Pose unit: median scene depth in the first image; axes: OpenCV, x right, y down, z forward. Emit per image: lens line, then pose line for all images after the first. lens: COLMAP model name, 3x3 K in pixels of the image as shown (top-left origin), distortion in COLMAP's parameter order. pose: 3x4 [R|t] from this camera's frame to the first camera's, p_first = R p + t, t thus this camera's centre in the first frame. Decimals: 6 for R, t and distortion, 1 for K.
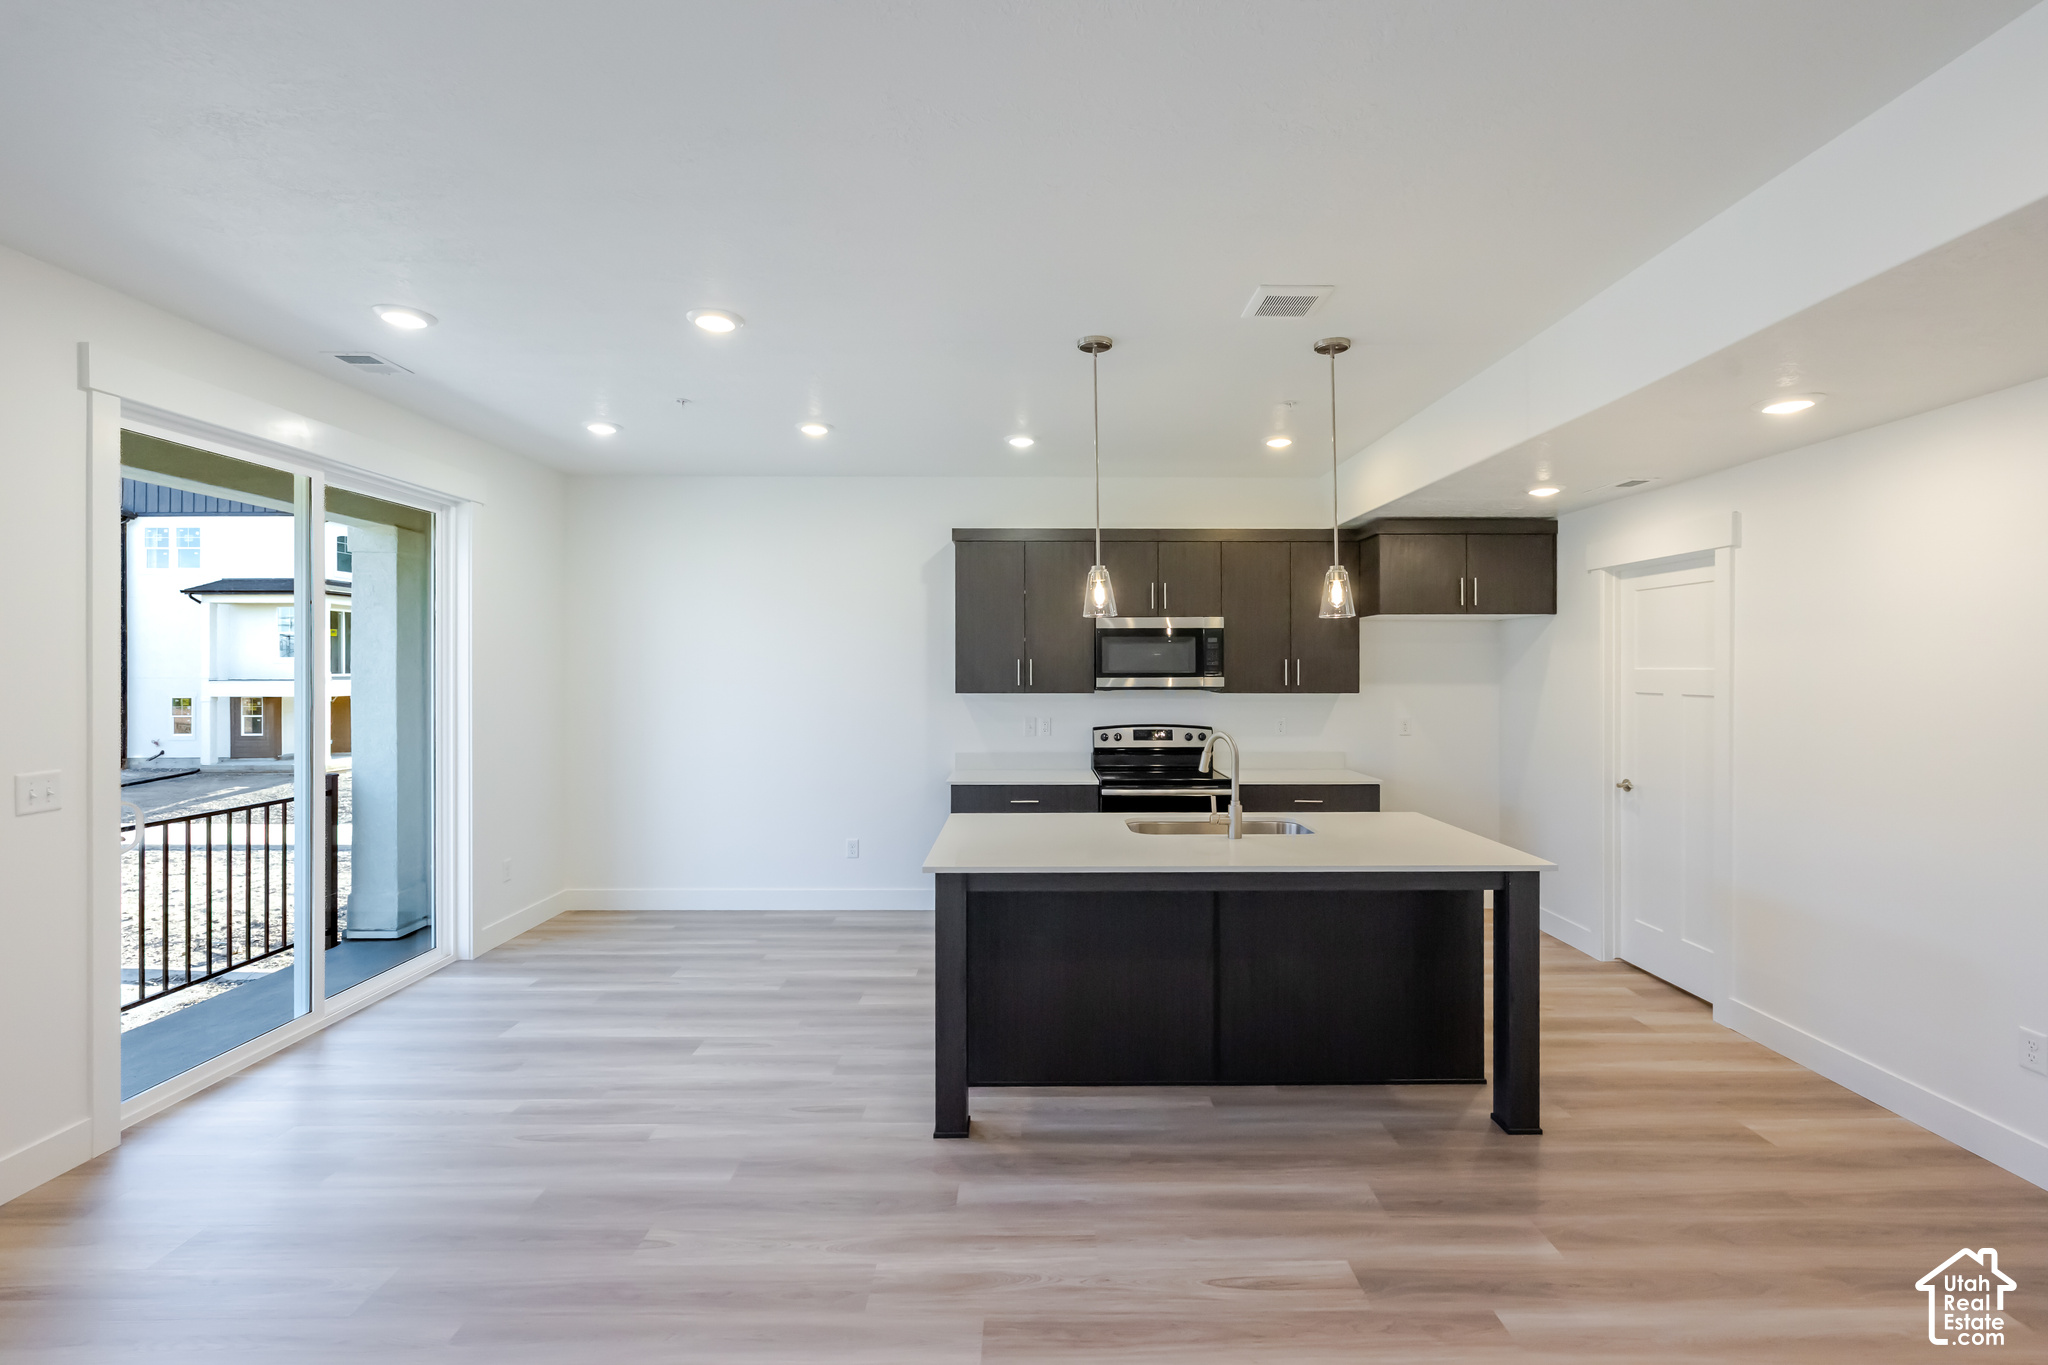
lens RADIAL K [[883.3, 0, 1029.6], [0, 883.3, 675.0], [0, 0, 1]] dist [0.001167, 0.000447]
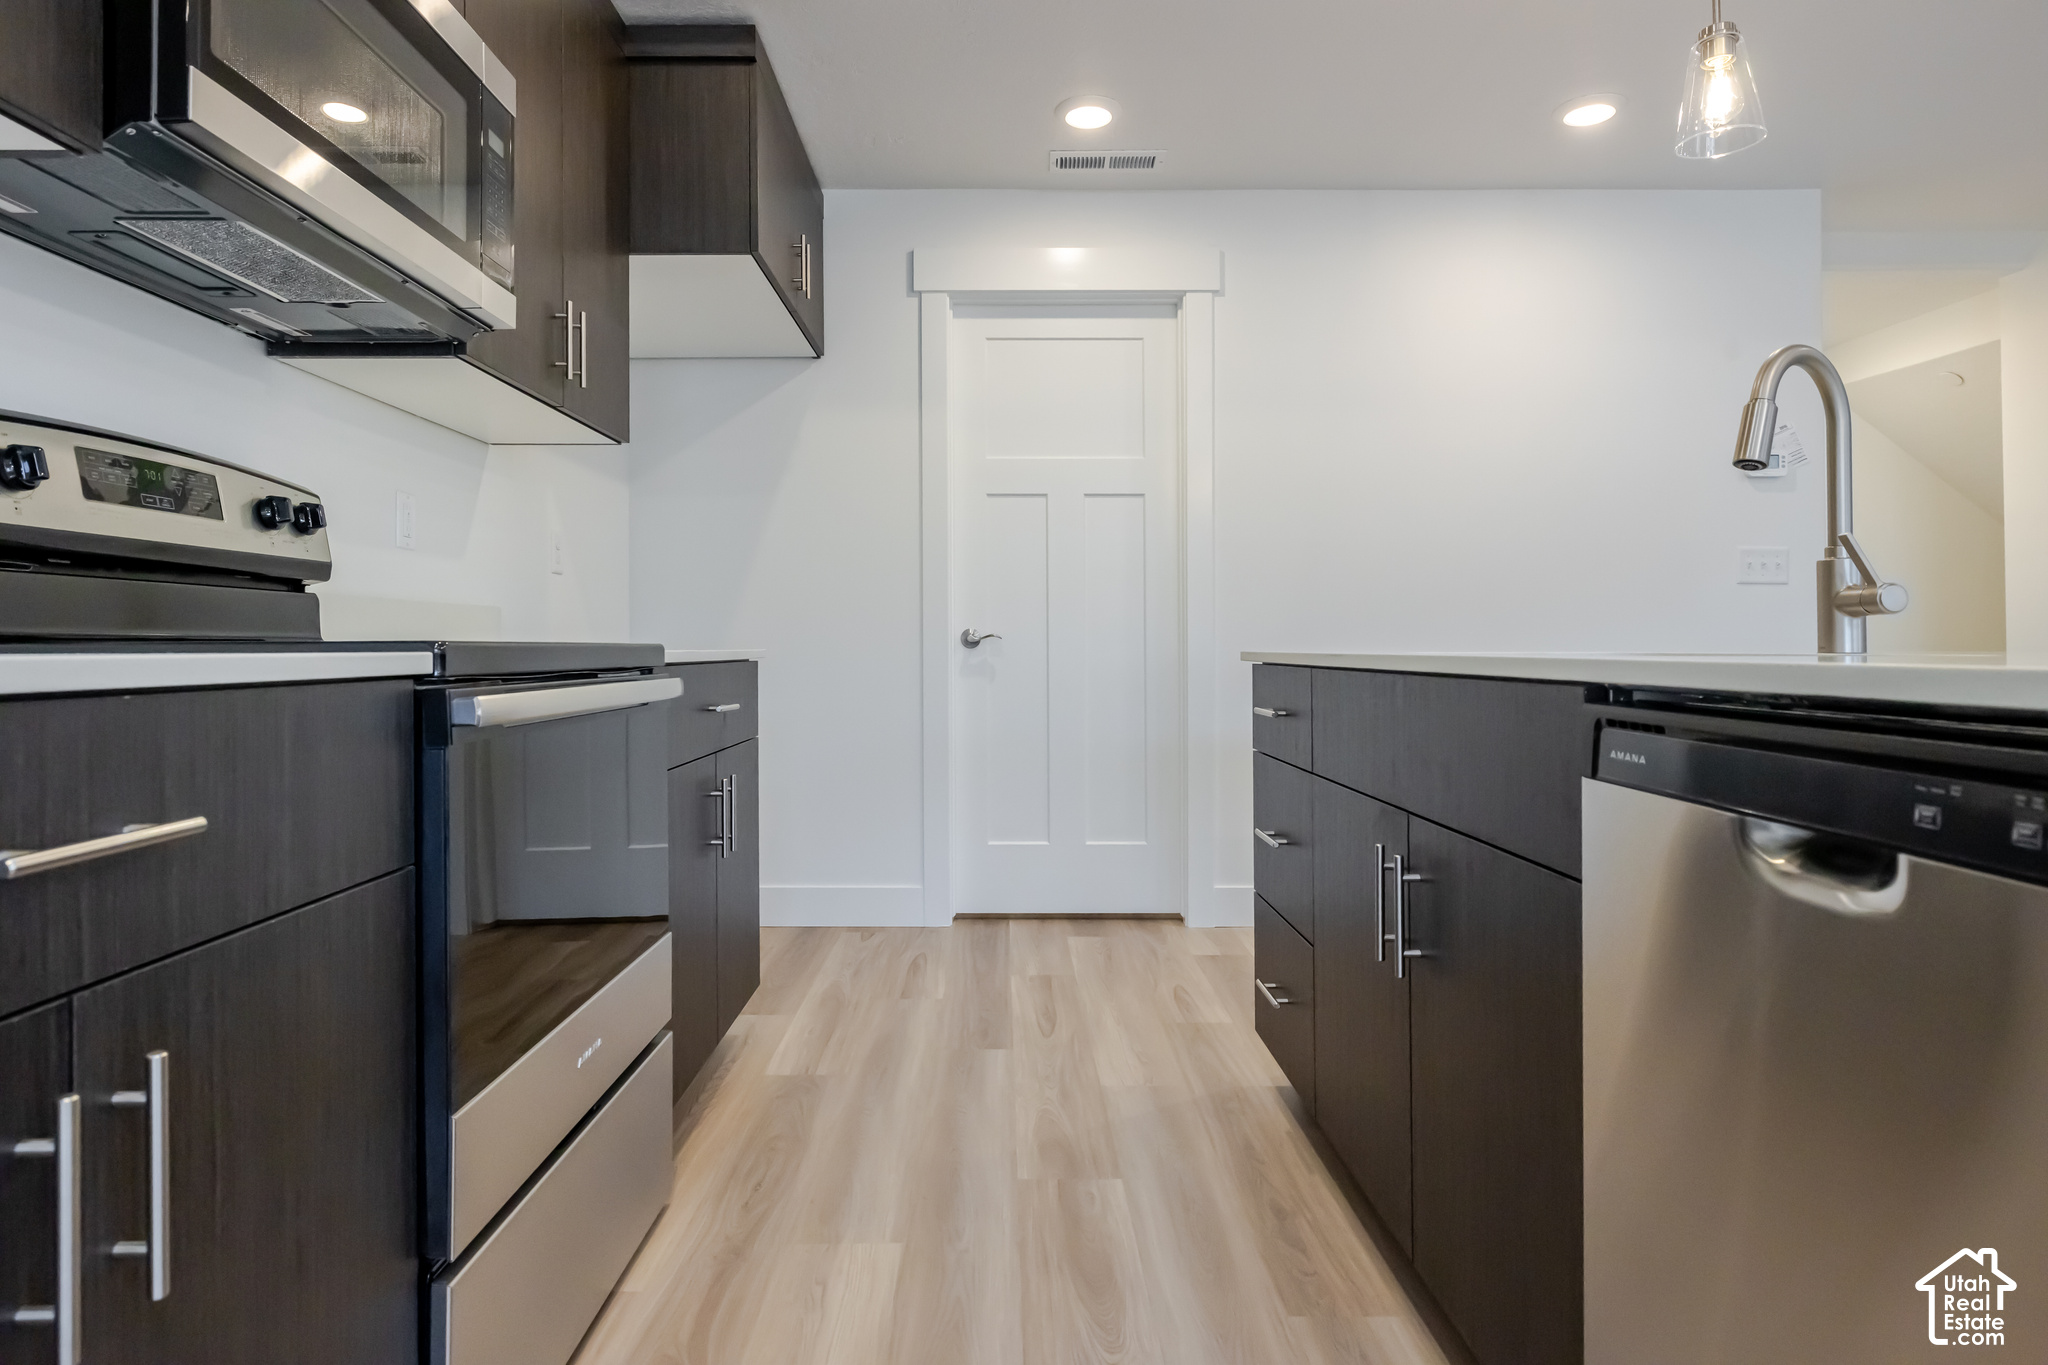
lens RADIAL K [[1150.8, 0, 1003.7], [0, 1150.8, 632.8], [0, 0, 1]] dist [0.001508, 0.000678]
pose [[0.000924, 0.012746, 0.999918, -0.208674], [0.006833, 0.999895, -0.012752, 0.169695], [-0.999976, 0.006844, 0.000837, 1.256748]]
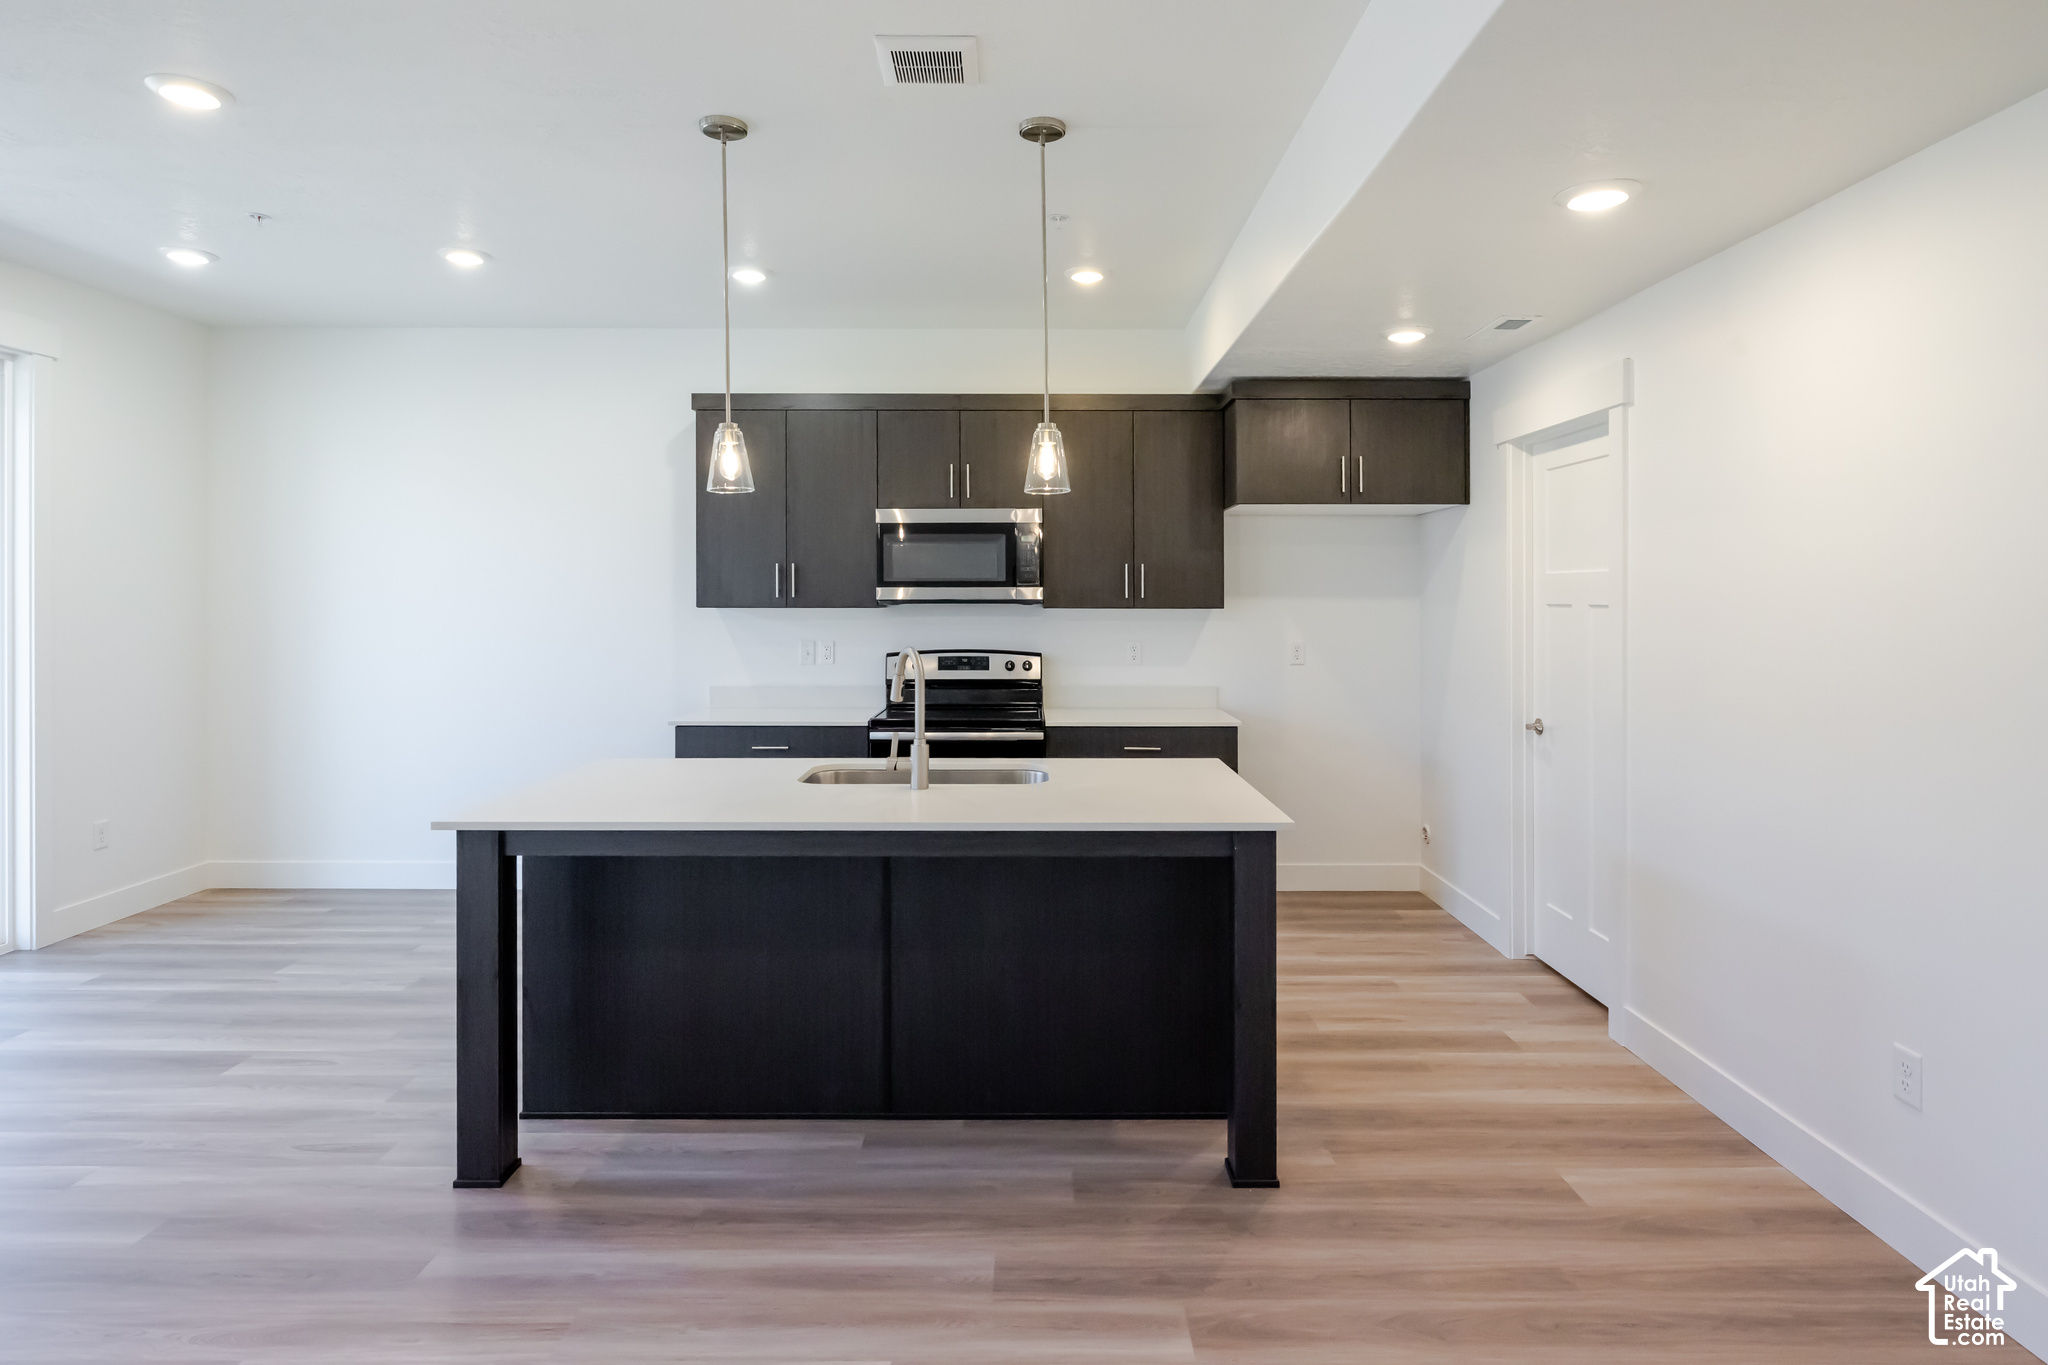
lens RADIAL K [[1103.7, 0, 1014.3], [0, 1103.7, 601.7], [0, 0, 1]] dist [-0.000042, -0.000615]
pose [[0.999958, 0.001507, -0.009069, 0.302339], [-0.001538, 0.999993, -0.003495, 0.027776], [0.009064, 0.003509, 0.999953, 0.061351]]
